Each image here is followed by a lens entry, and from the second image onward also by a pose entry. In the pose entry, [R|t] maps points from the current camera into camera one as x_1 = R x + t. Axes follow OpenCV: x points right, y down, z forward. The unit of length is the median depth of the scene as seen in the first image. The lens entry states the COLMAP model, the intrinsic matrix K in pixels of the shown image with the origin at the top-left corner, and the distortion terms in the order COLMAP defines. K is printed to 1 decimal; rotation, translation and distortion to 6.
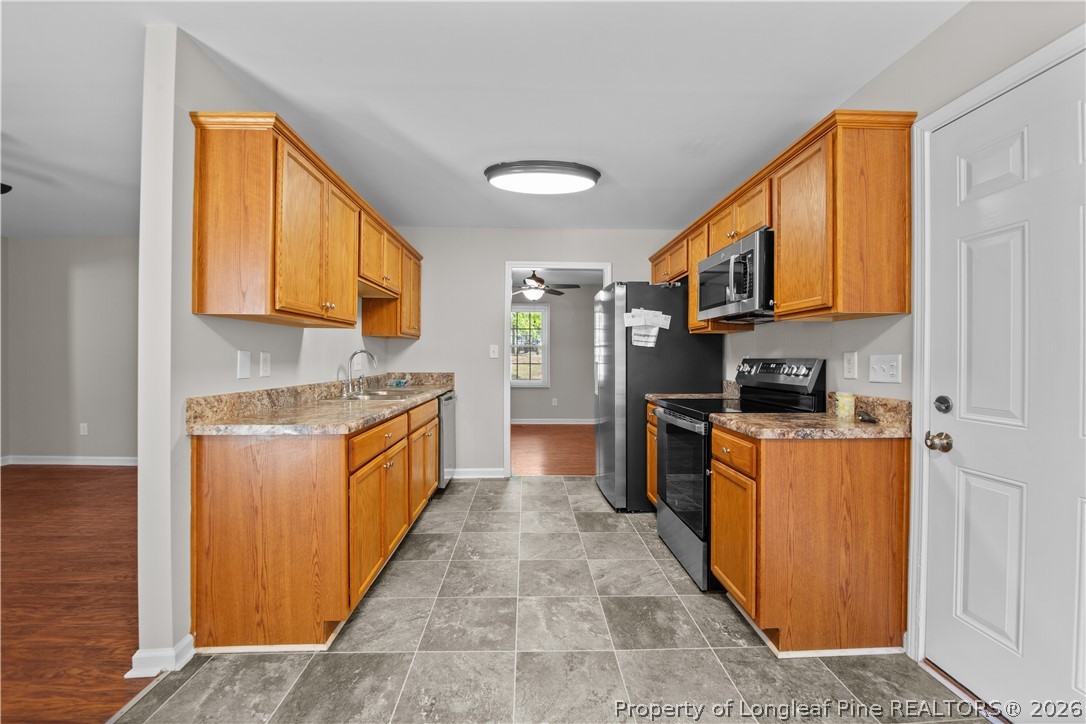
lens RADIAL K [[442.9, 0, 536.8], [0, 442.9, 356.3], [0, 0, 1]] dist [-0.008269, -0.000680]
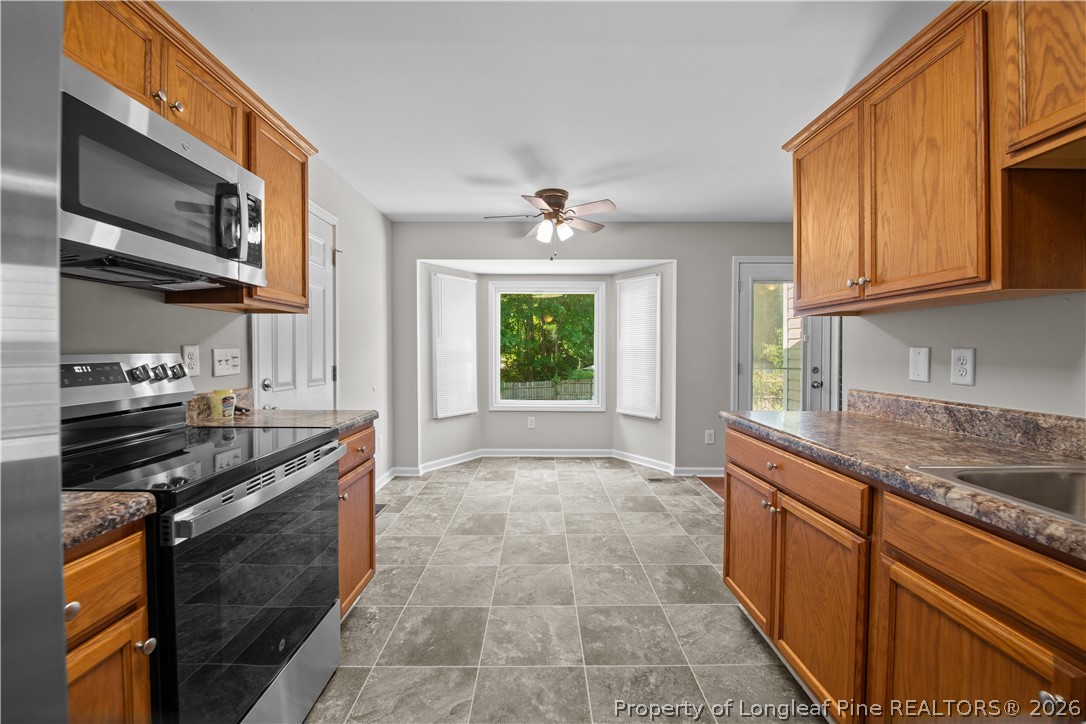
lens RADIAL K [[442.9, 0, 538.0], [0, 442.9, 358.0], [0, 0, 1]] dist [-0.008269, -0.000680]
pose [[-0.999595, -0.005942, 0.027843, 0.020023], [-0.005544, 0.999882, 0.014320, -0.000820], [-0.027925, 0.014160, -0.999510, 1.798484]]
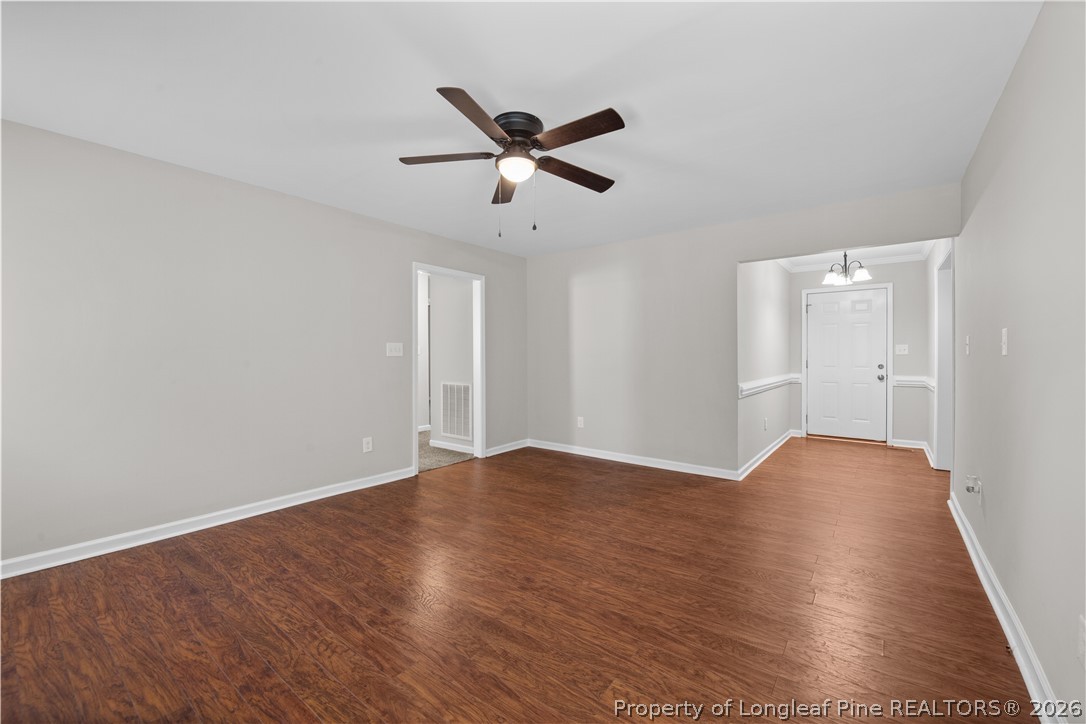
lens RADIAL K [[442.9, 0, 532.8], [0, 442.9, 360.3], [0, 0, 1]] dist [-0.008269, -0.000680]
pose [[0.765927, 0.002214, -0.642924, -0.906777], [0.003654, 0.999963, 0.007796, 0.003420], [0.642917, -0.008321, 0.765890, 0.163602]]
